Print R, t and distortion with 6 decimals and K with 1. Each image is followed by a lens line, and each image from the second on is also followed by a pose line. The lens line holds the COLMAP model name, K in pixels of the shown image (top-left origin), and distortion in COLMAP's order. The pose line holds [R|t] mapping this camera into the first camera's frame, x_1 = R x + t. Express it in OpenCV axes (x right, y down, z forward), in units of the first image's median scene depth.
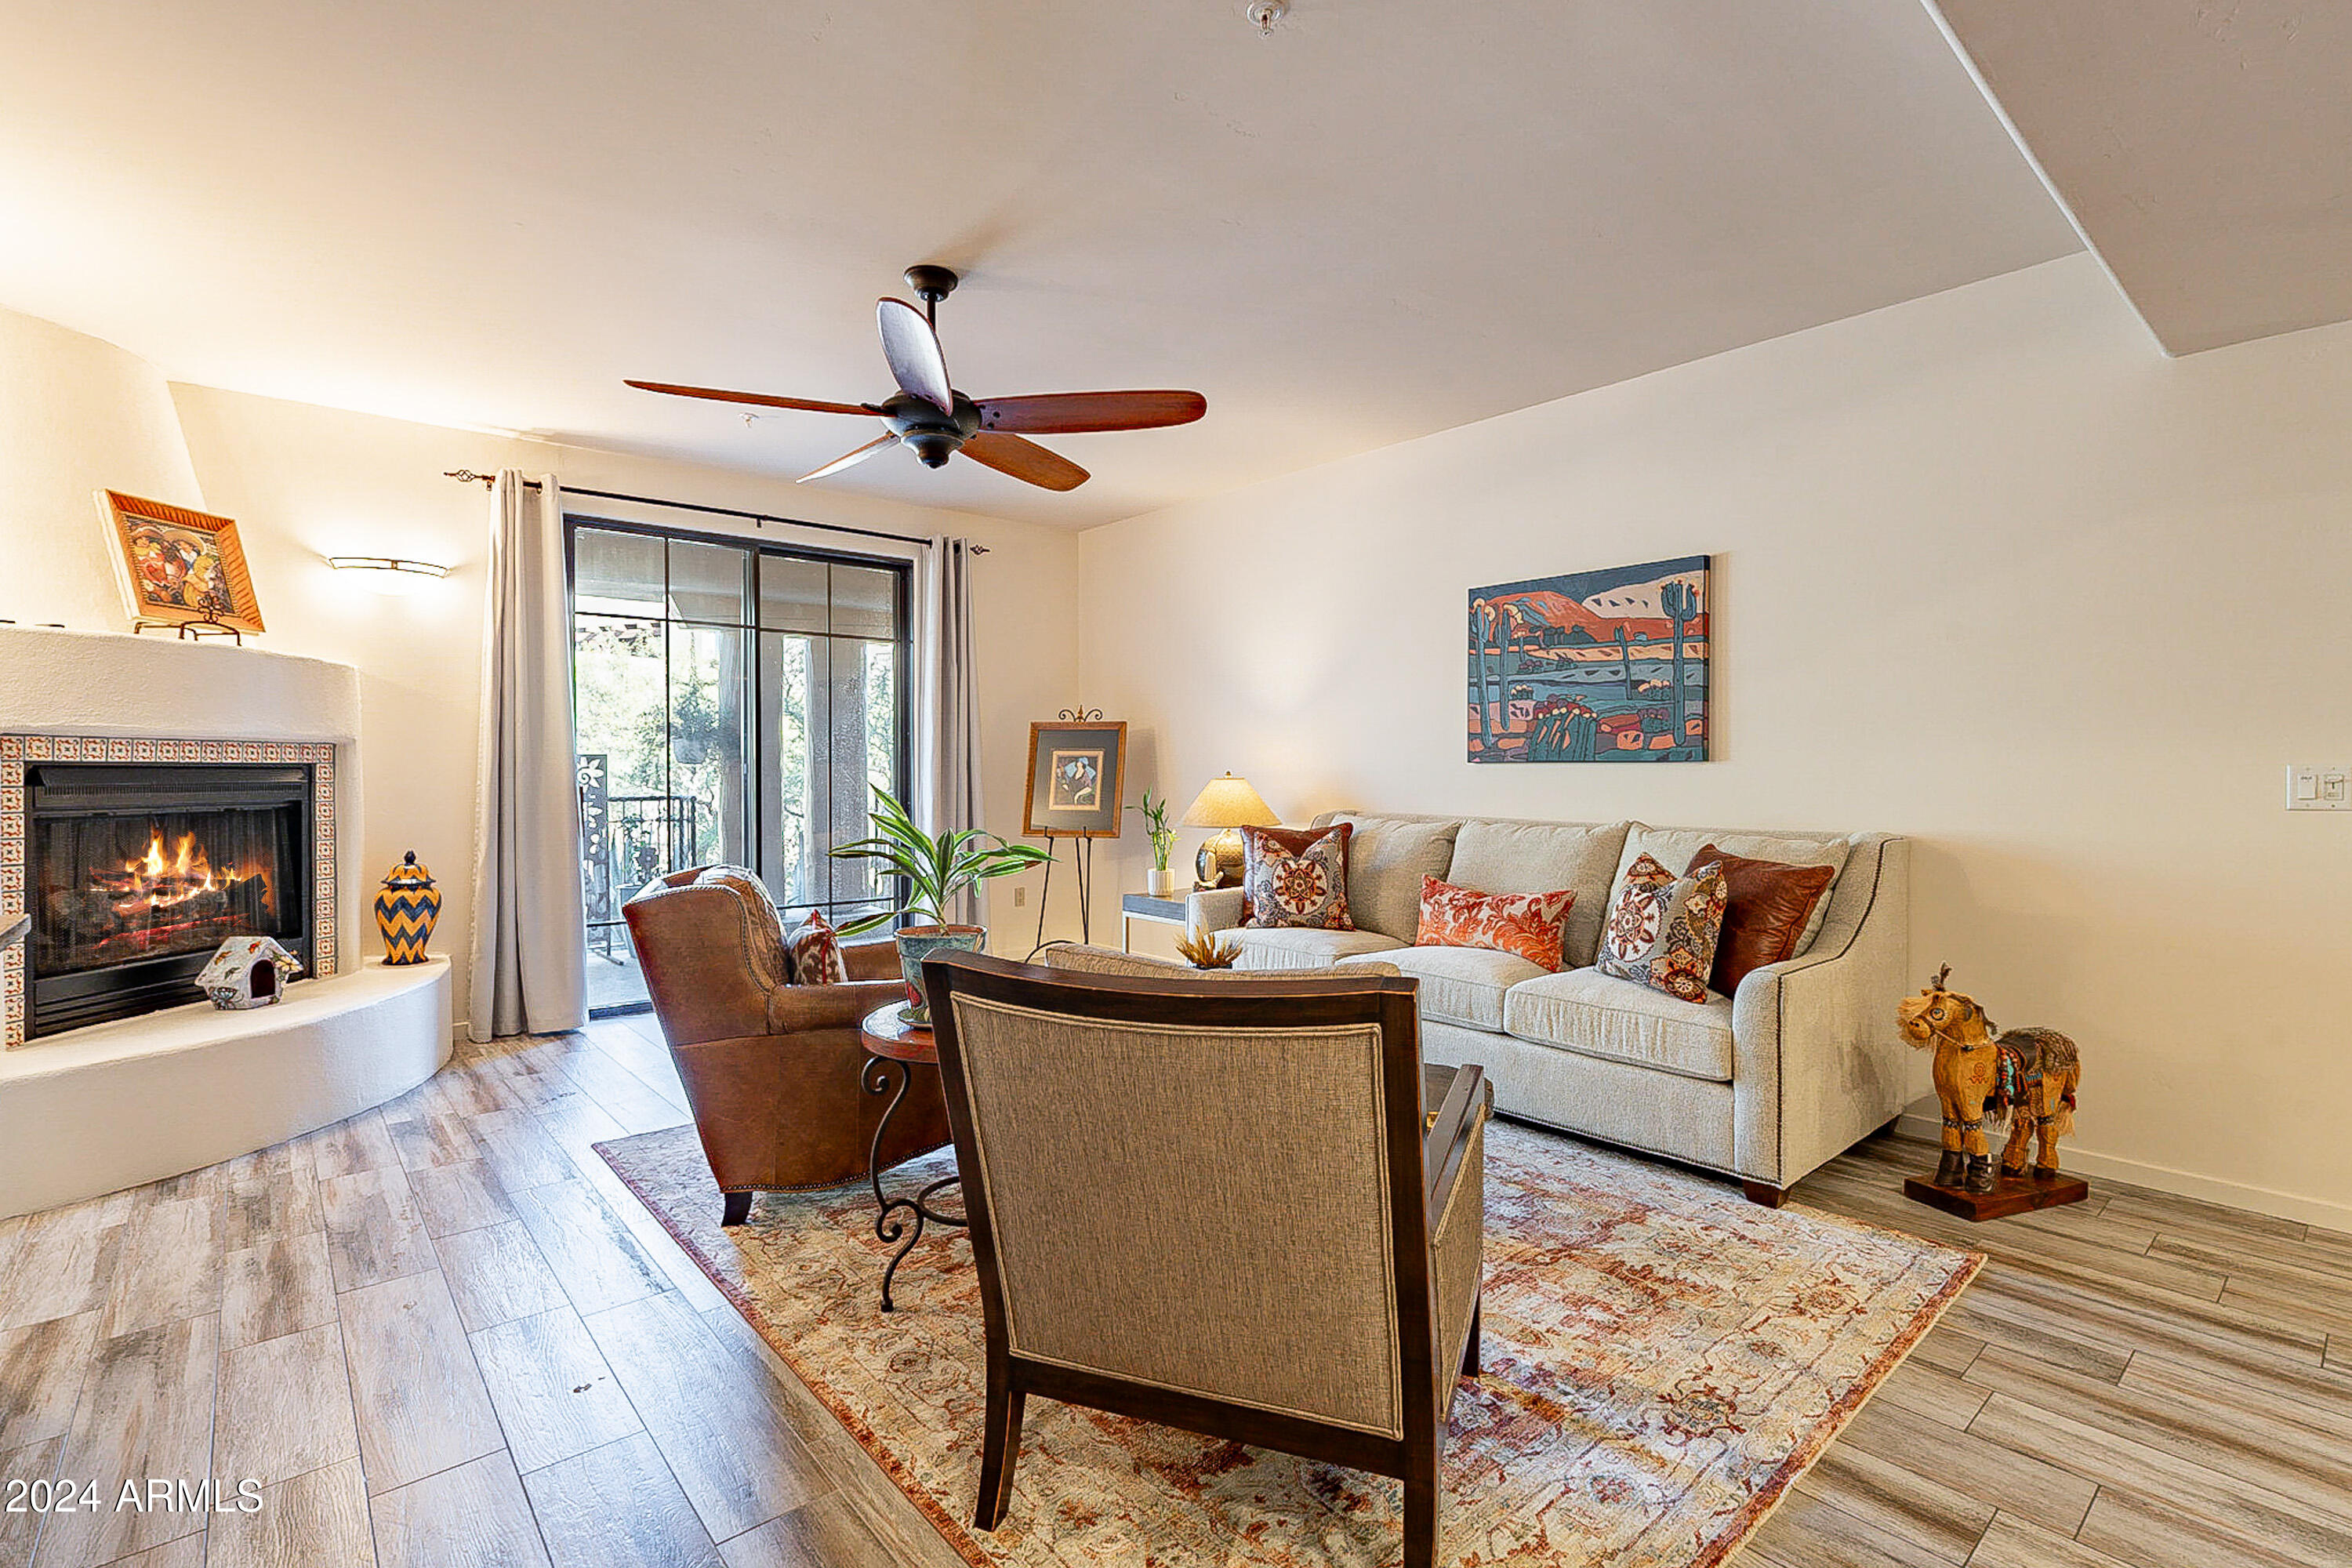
lens RADIAL K [[1082.5, 0, 1176.0], [0, 1082.5, 784.0], [0, 0, 1]] dist [-0.000857, 0.000020]
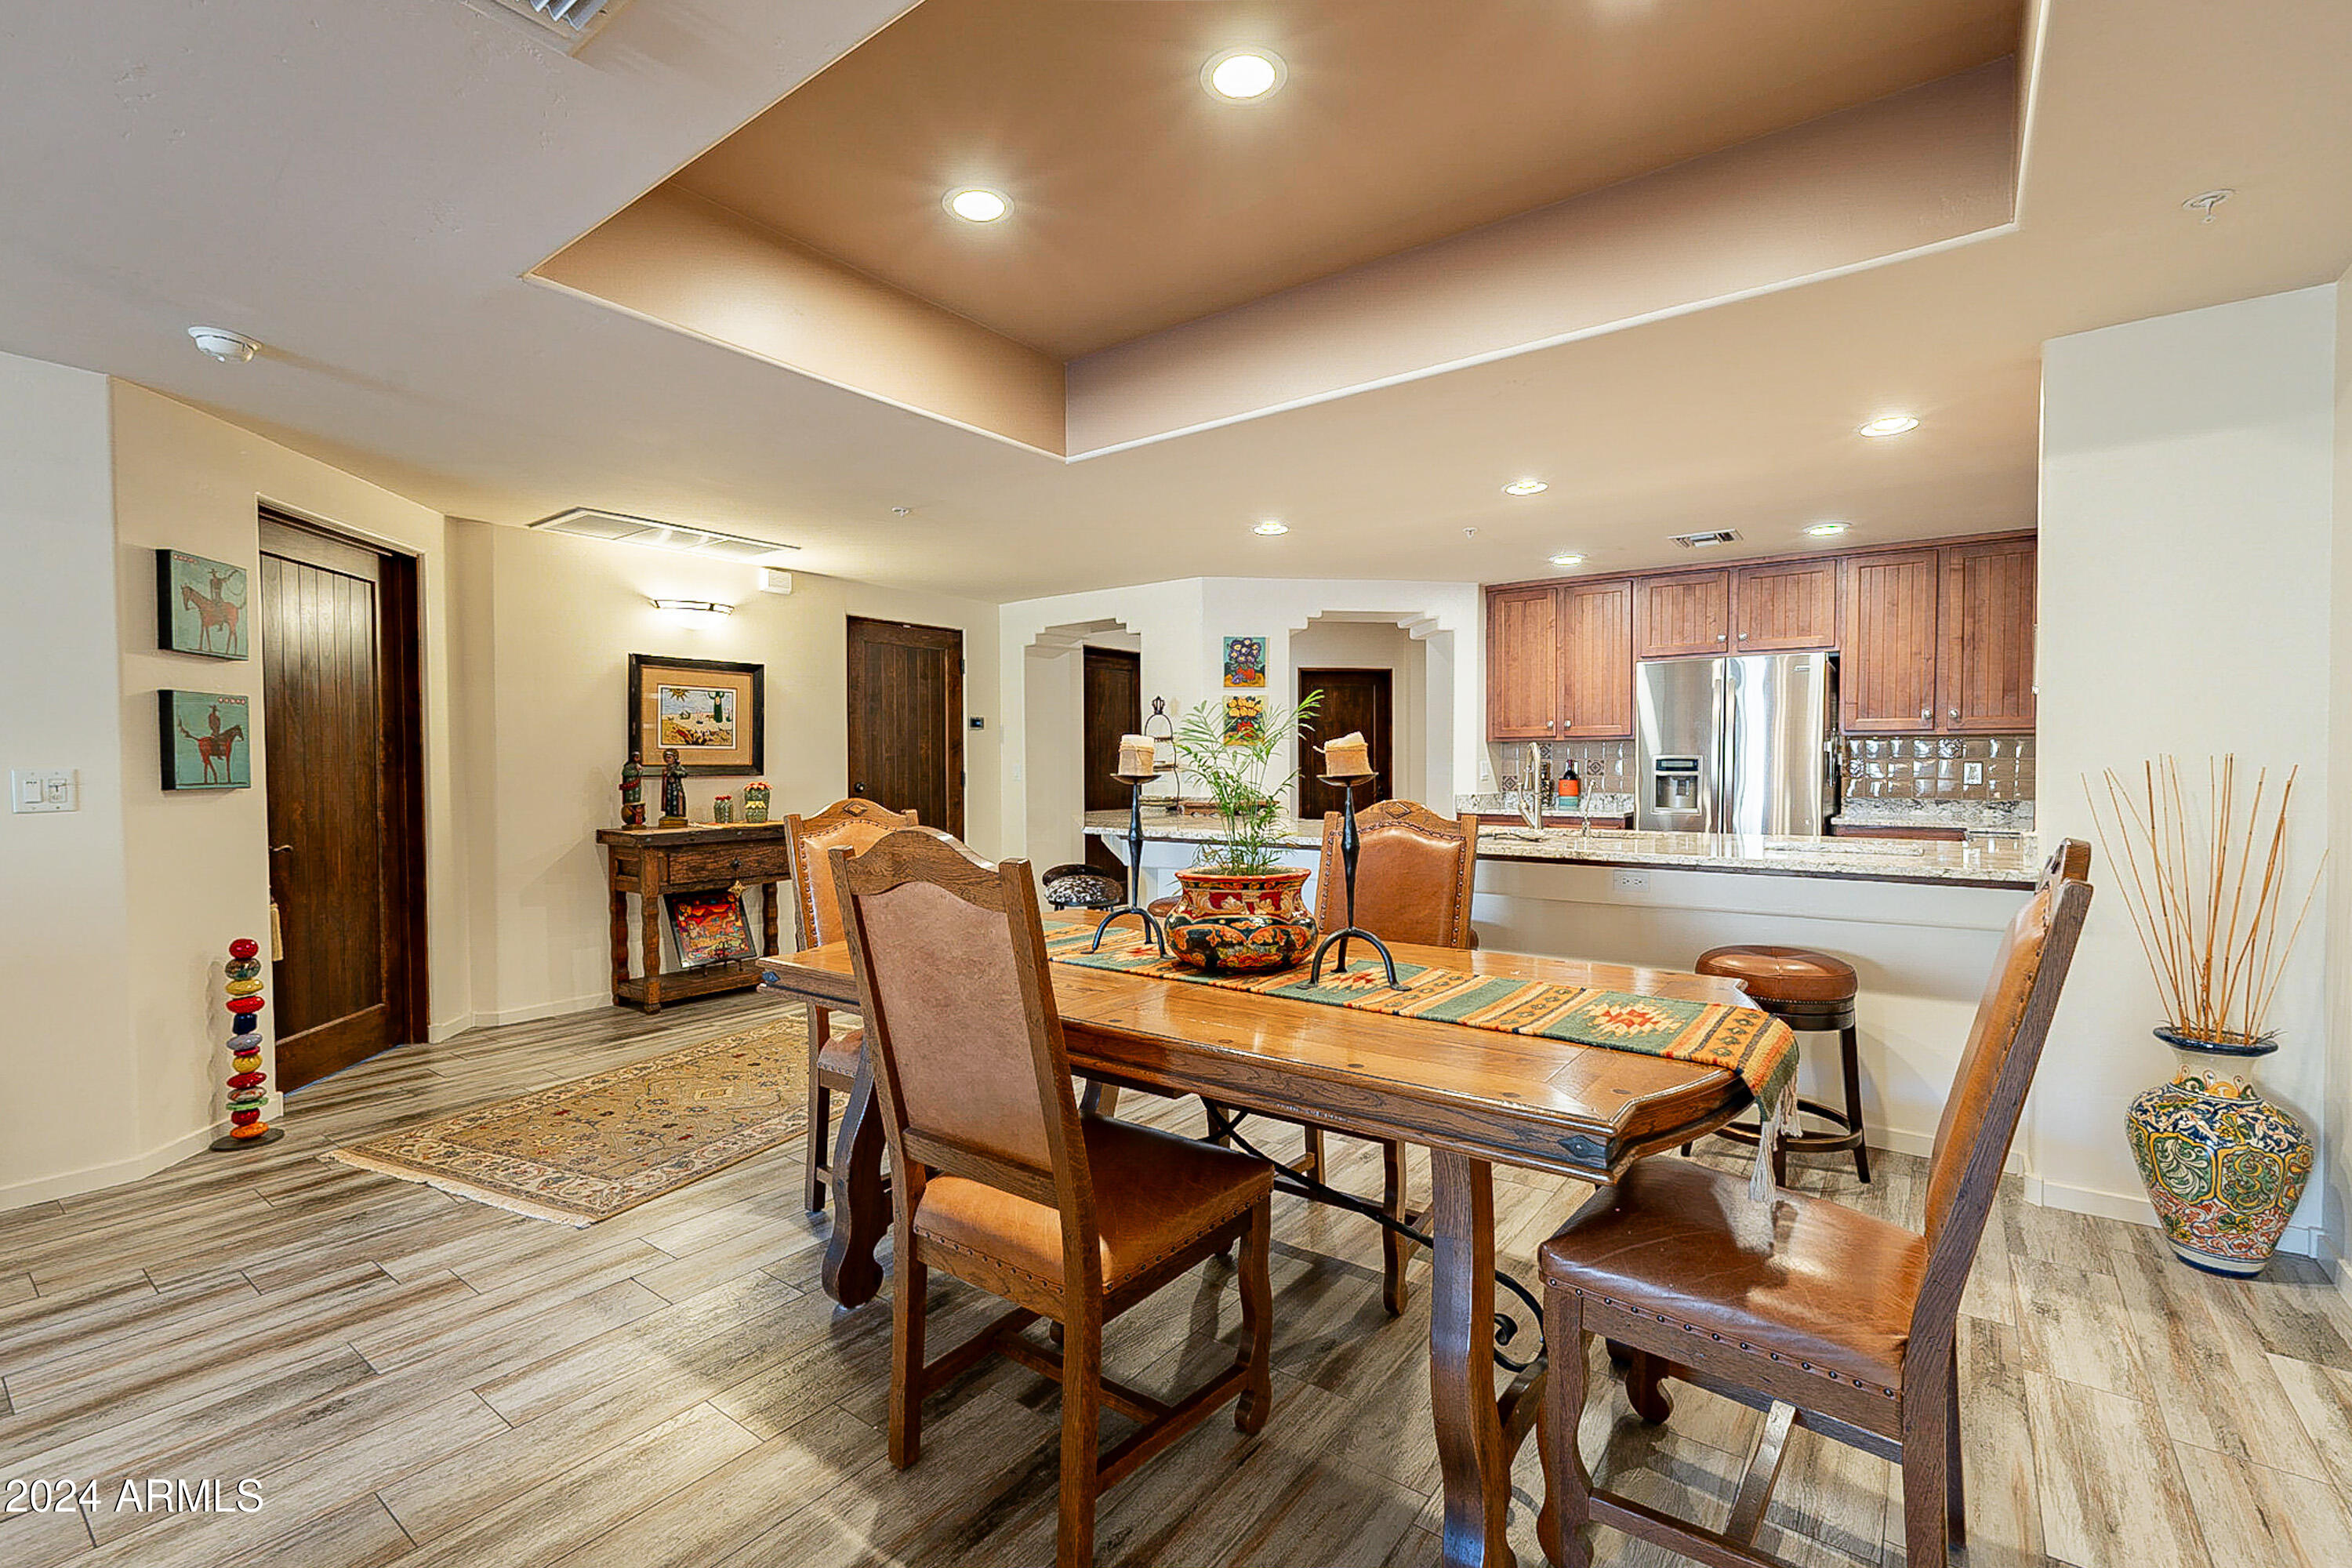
lens RADIAL K [[1031.0, 0, 1174.6], [0, 1031.0, 785.9], [0, 0, 1]] dist [-0.000606, -0.000380]
pose [[-0.219270, -0.019901, 0.975461, -0.124390], [0.023860, 0.999384, 0.025752, -0.000955], [-0.975372, 0.028921, -0.218660, 0.091355]]
